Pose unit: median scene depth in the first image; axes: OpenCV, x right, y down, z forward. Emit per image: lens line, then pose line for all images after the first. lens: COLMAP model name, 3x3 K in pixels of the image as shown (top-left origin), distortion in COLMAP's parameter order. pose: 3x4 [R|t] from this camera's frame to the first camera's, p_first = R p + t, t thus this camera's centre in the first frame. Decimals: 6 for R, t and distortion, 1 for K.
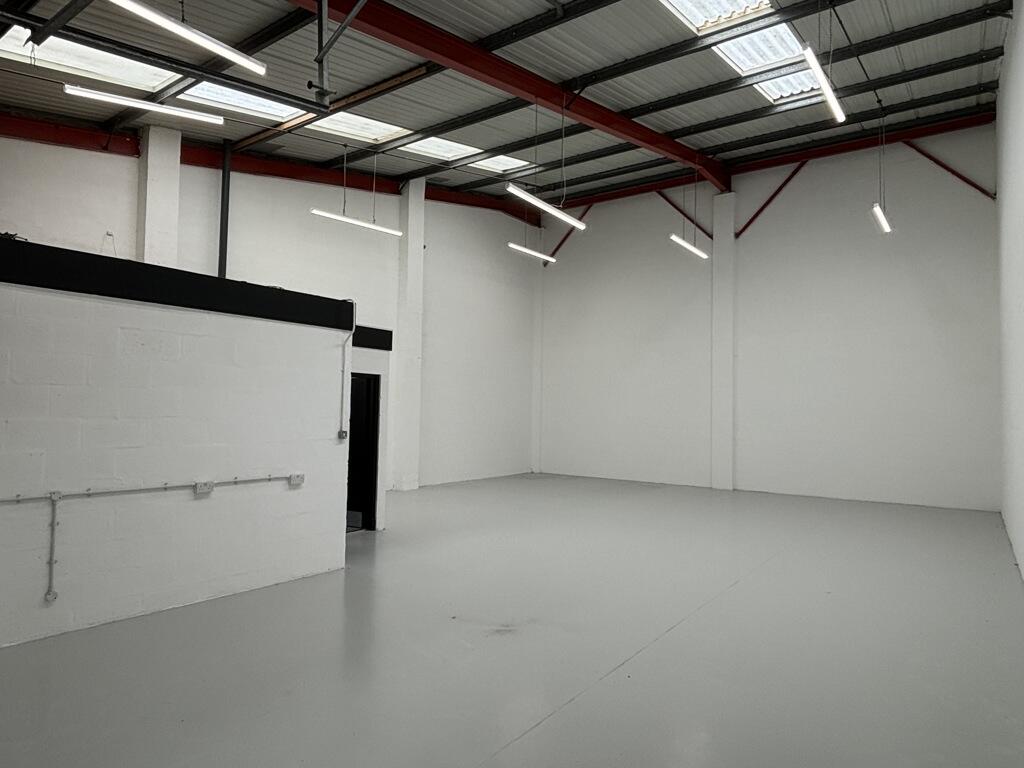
lens RADIAL K [[659.9, 0, 510.7], [0, 659.9, 386.1], [0, 0, 1]] dist [0.023614, -0.004703]
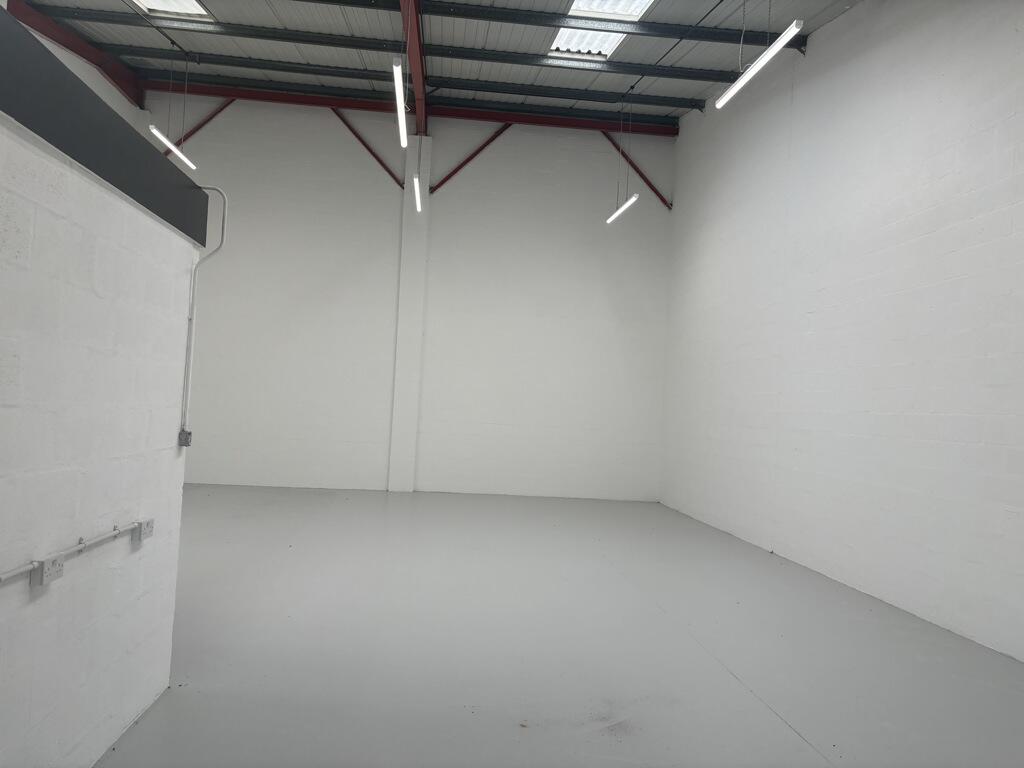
lens RADIAL K [[788.7, 0, 510.5], [0, 788.7, 383.4], [0, 0, 1]] dist [0.051124, -0.046270]
pose [[0.736784, 0.040068, 0.674940, -0.286757], [-0.061306, 0.998090, 0.007671, 0.004671], [-0.673343, -0.047030, 0.737833, 0.204763]]
